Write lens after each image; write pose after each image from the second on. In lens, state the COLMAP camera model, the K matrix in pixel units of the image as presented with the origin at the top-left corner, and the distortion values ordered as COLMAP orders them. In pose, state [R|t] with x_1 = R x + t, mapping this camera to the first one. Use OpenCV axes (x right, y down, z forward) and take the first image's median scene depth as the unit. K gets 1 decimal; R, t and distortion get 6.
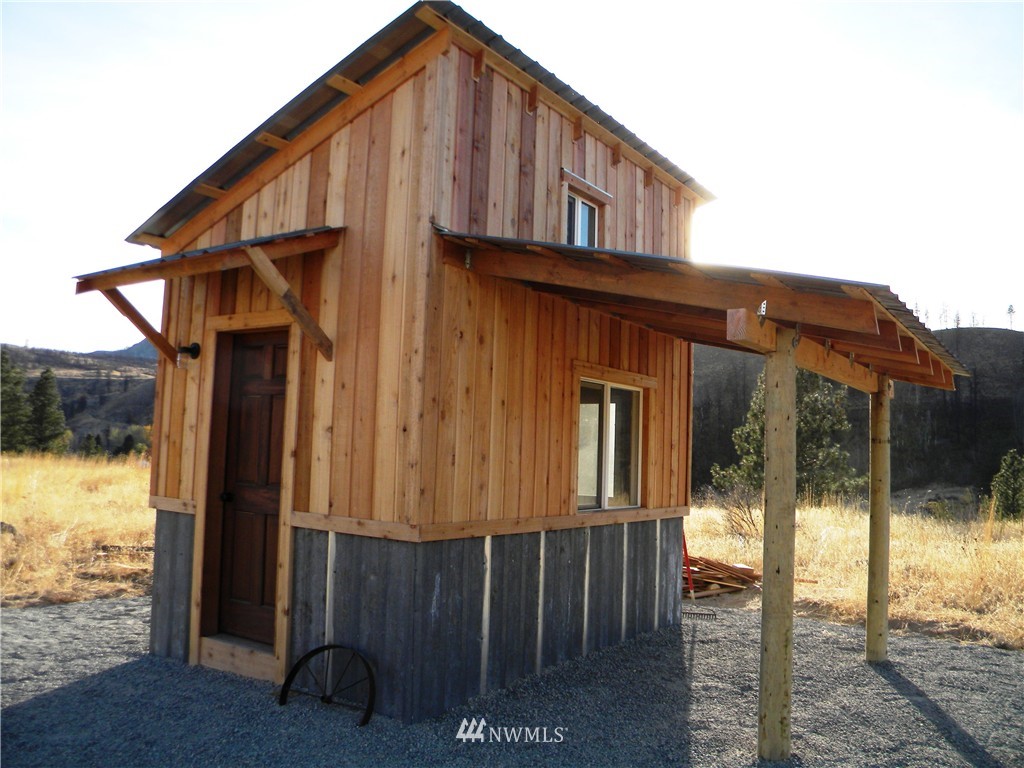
lens RADIAL K [[880.9, 0, 506.4], [0, 880.9, 384.1], [0, 0, 1]] dist [-0.169284, 0.152455]
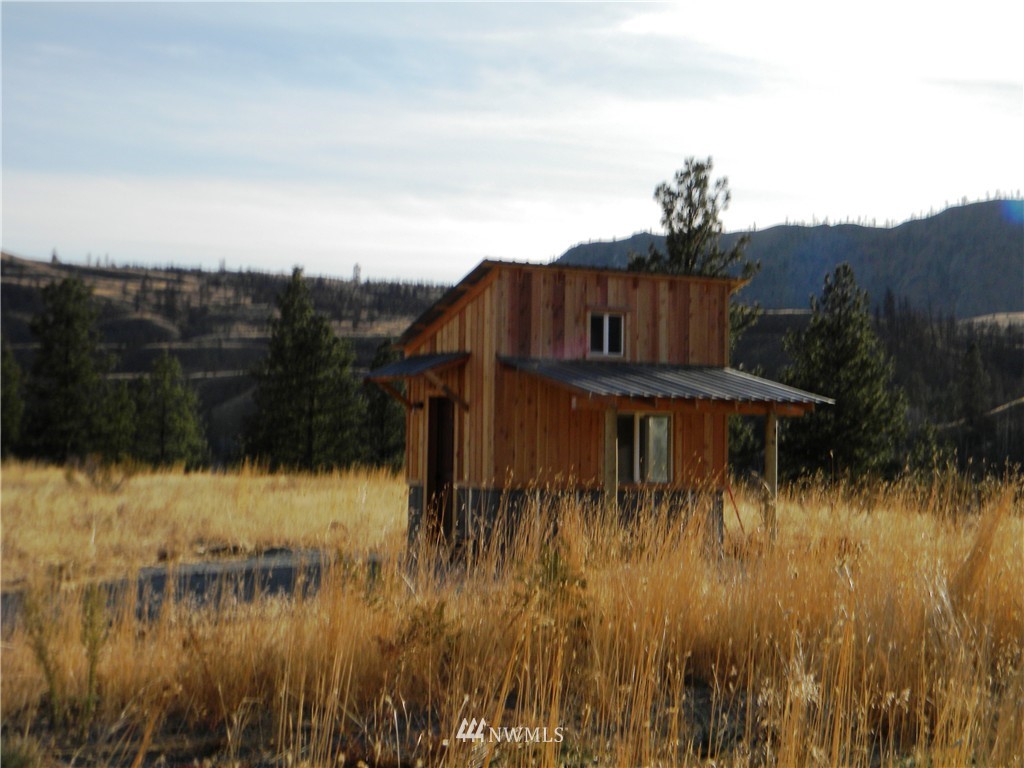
lens RADIAL K [[1914.0, 0, 512.0], [0, 1914.0, 384.0], [0, 0, 1]] dist [0.005711, 0.001166]
pose [[0.904629, -0.038705, -0.424439, 1.737734], [0.054743, 0.998171, 0.025653, -0.193138], [0.422669, -0.046442, 0.905093, -2.963580]]
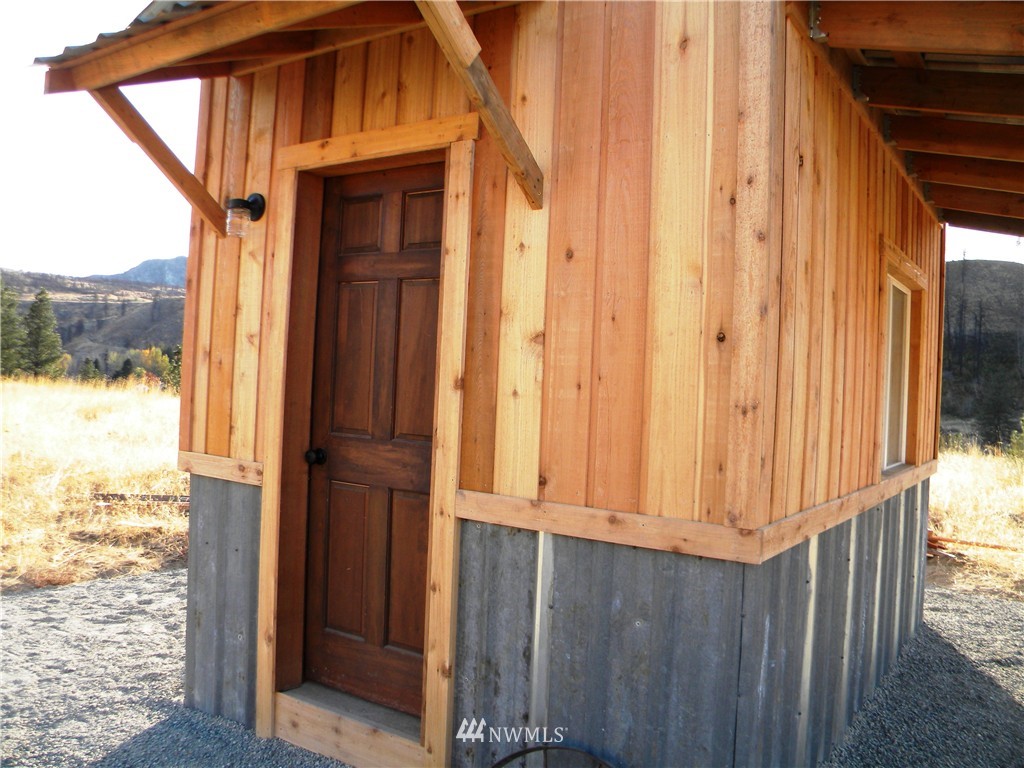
lens RADIAL K [[868.1, 0, 512.0], [0, 868.1, 384.0], [0, 0, 1]] dist [-0.162706, 0.135644]
pose [[0.999862, 0.009321, 0.013765, -0.196545], [-0.010447, 0.996401, 0.084115, 0.031096], [-0.012931, -0.084247, 0.996361, 0.418094]]
